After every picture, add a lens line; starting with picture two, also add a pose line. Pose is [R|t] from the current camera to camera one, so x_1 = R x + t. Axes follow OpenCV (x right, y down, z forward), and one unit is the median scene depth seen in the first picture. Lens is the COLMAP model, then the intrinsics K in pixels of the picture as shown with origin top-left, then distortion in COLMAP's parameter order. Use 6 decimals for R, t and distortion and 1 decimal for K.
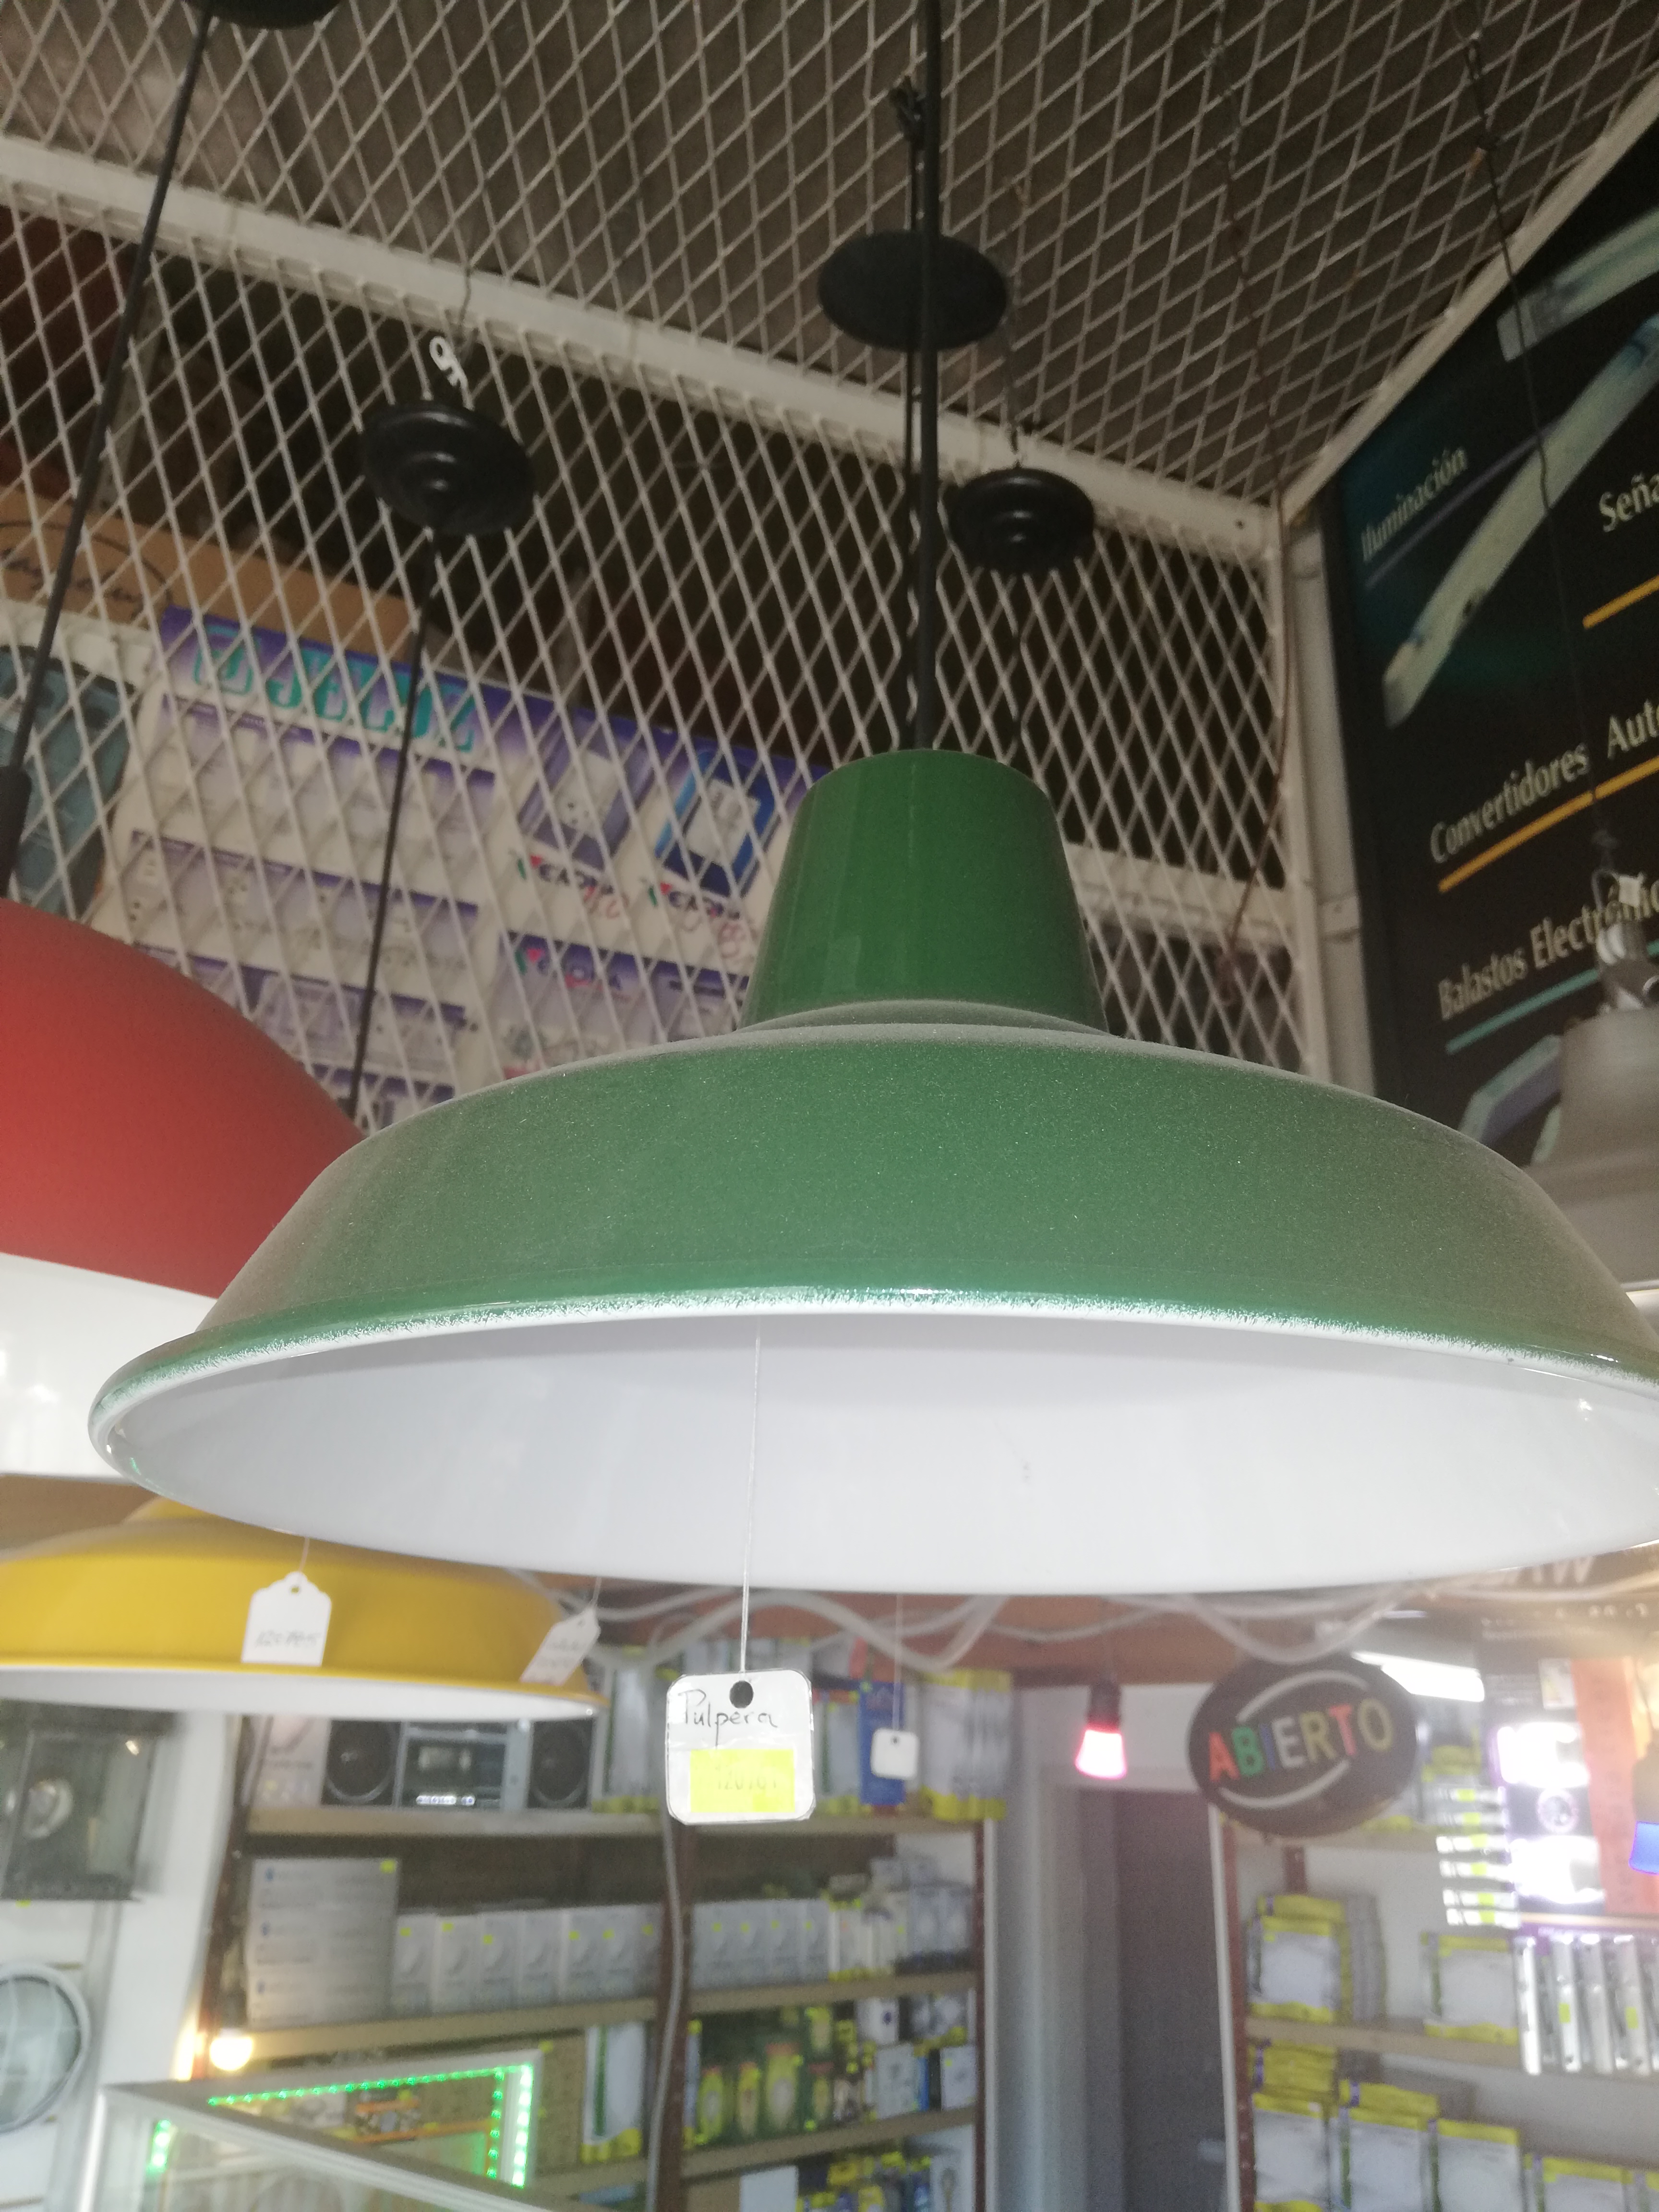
lens RADIAL K [[1674.9, 0, 829.1], [0, 1674.9, 1198.2], [0, 0, 1]] dist [0.010591, -0.056044]
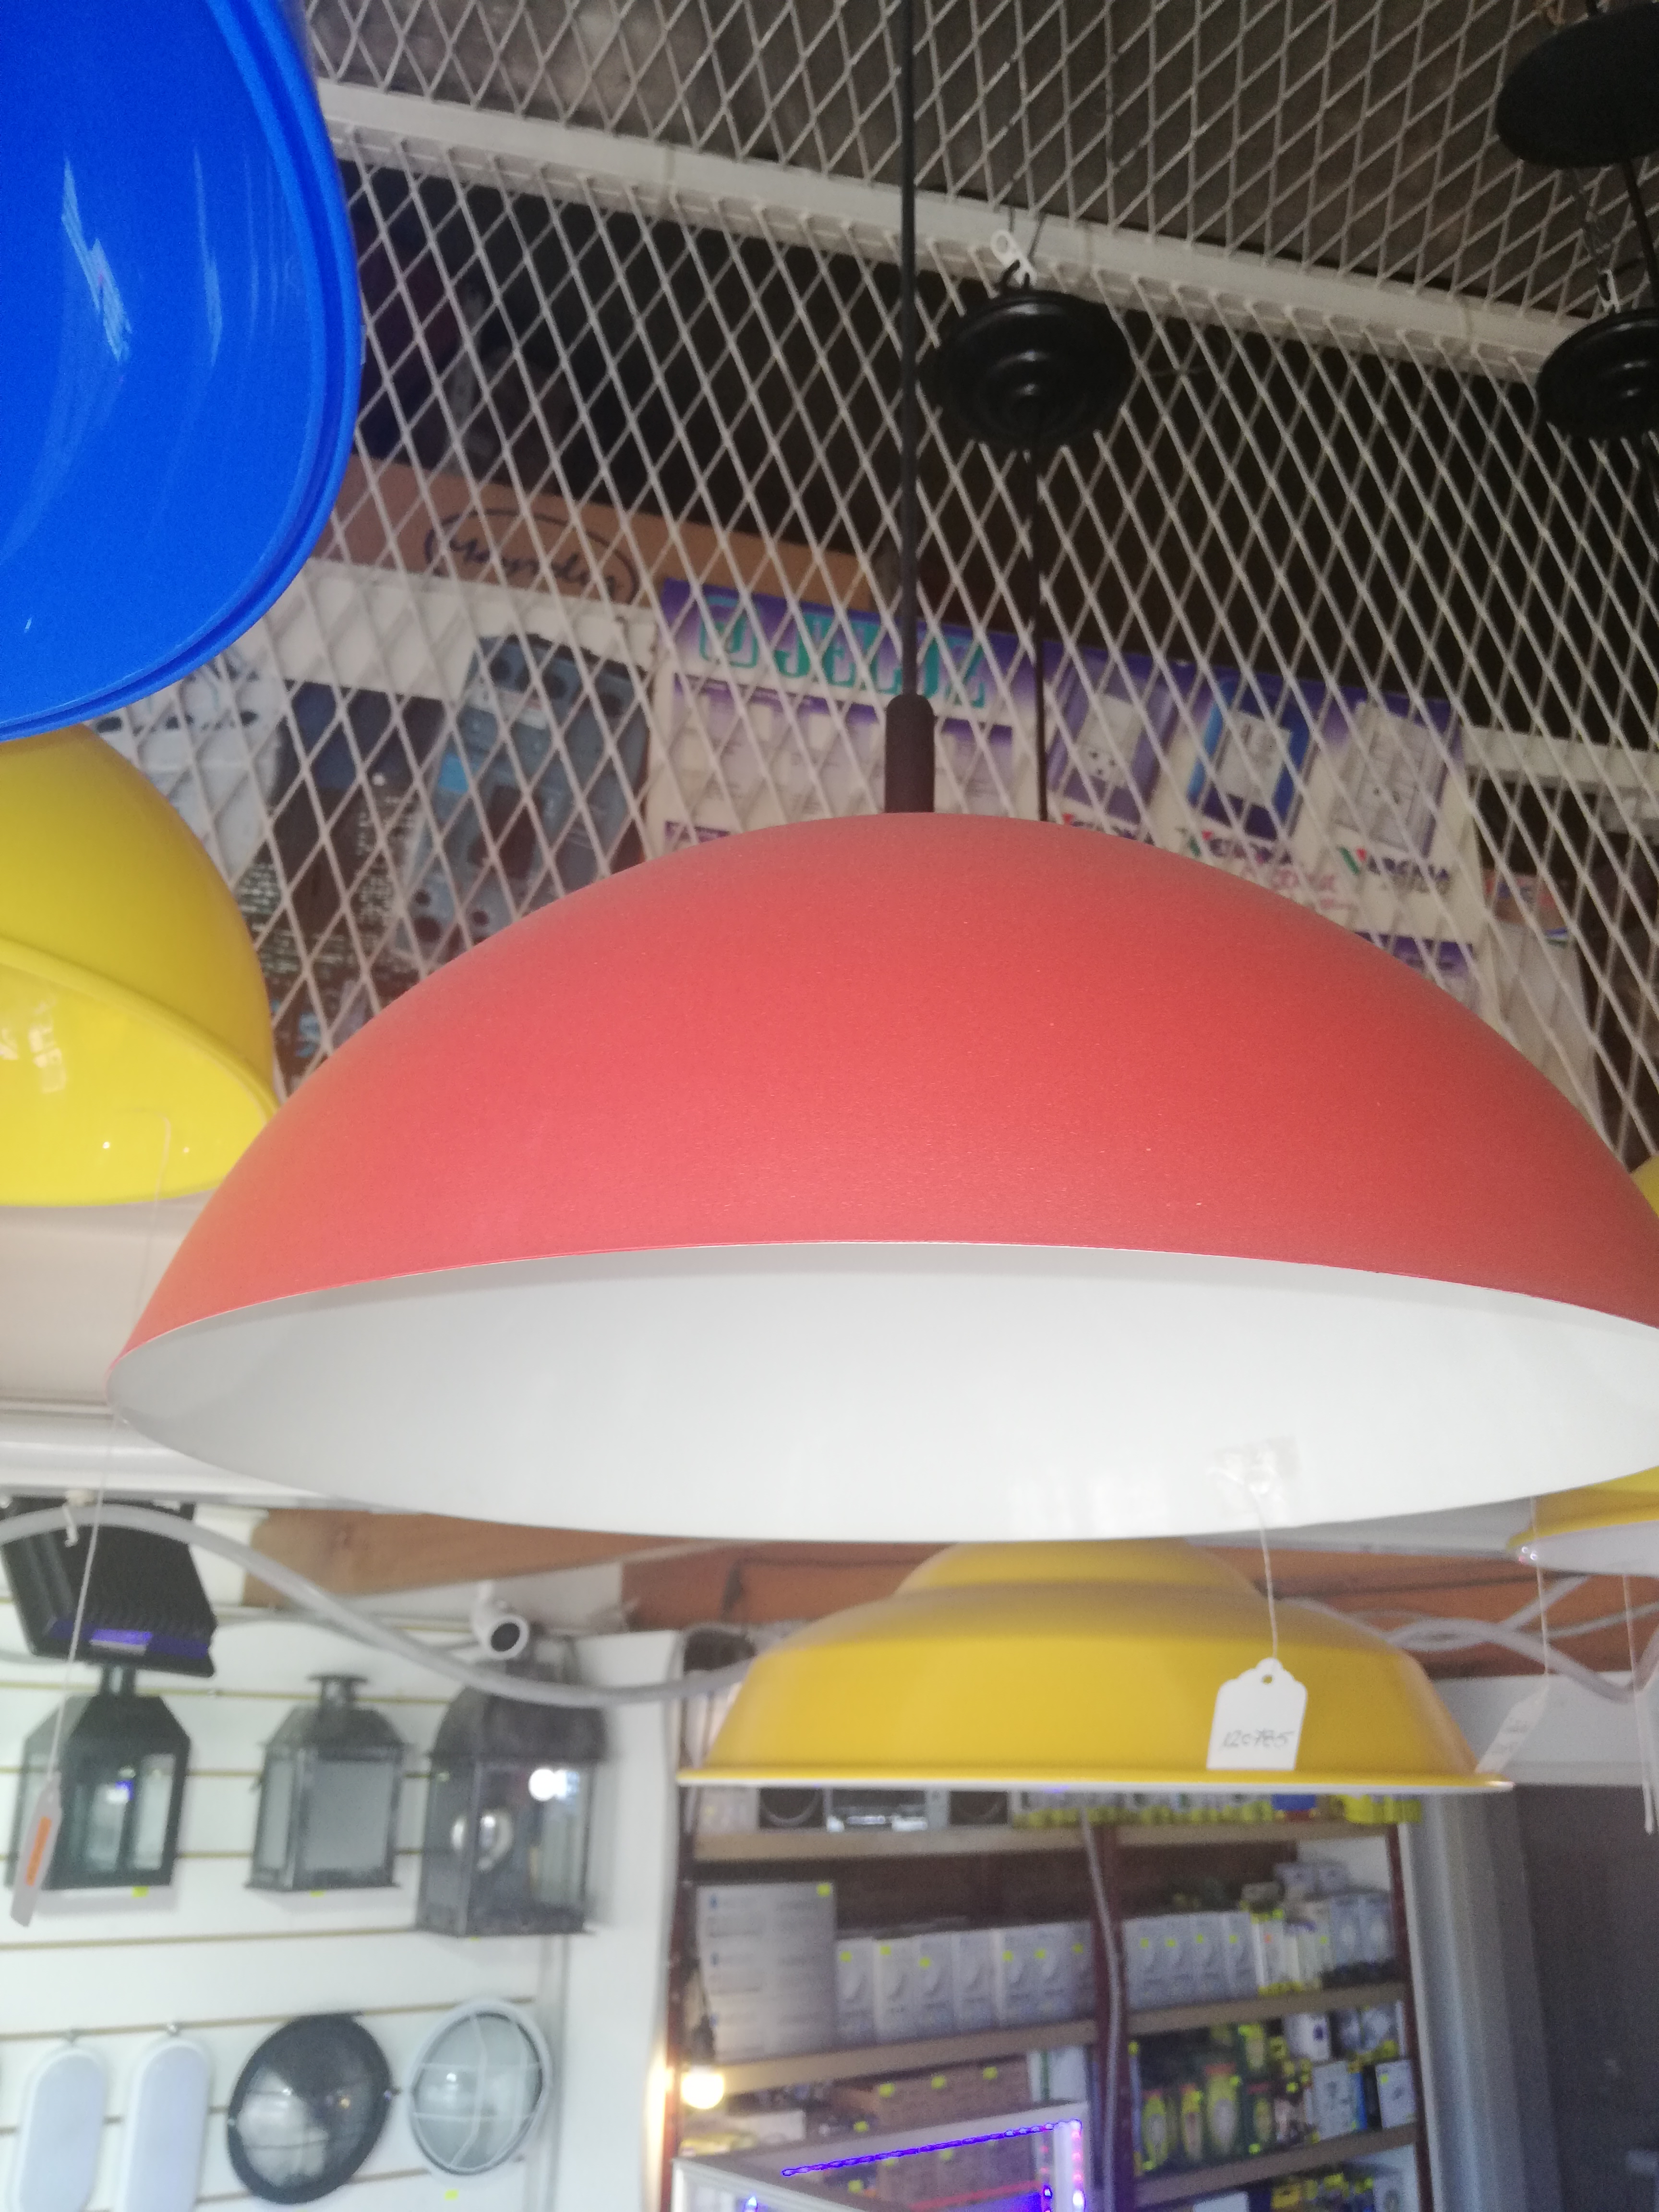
lens RADIAL K [[1656.7, 0, 827.2], [0, 1656.7, 1204.4], [0, 0, 1]] dist [0.036015, -0.089670]
pose [[0.988974, -0.066232, -0.132456, -0.122928], [0.067503, 0.997706, 0.005123, -0.003939], [0.131812, -0.014008, 0.991176, 0.054476]]
